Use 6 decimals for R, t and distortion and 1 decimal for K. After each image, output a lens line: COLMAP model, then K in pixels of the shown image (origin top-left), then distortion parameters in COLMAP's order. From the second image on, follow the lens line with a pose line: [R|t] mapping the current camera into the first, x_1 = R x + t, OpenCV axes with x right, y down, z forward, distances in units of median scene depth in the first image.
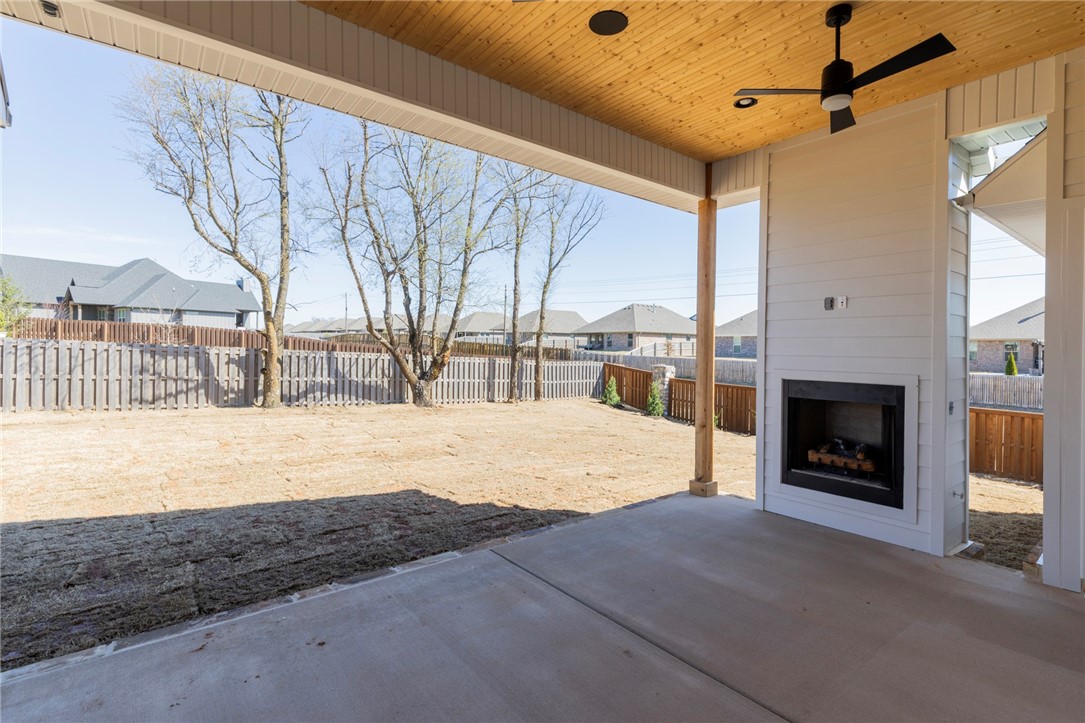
lens RADIAL K [[513.2, 0, 569.0], [0, 513.2, 350.2], [0, 0, 1]] dist [0.002226, -0.000062]
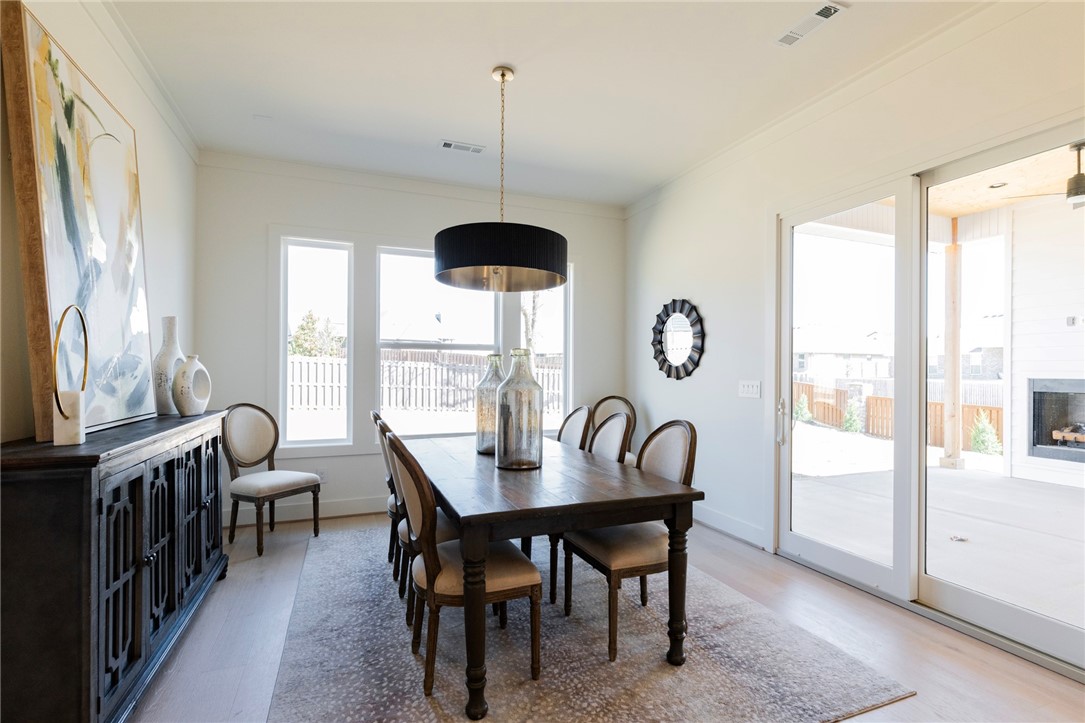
lens RADIAL K [[515.6, 0, 557.1], [0, 515.6, 367.9], [0, 0, 1]] dist [0.000375, 0.000204]
pose [[0.954863, -0.005402, -0.296998, -0.310952], [0.002009, 0.999929, -0.011728, 0.036742], [0.297040, 0.010602, 0.954806, -0.566857]]
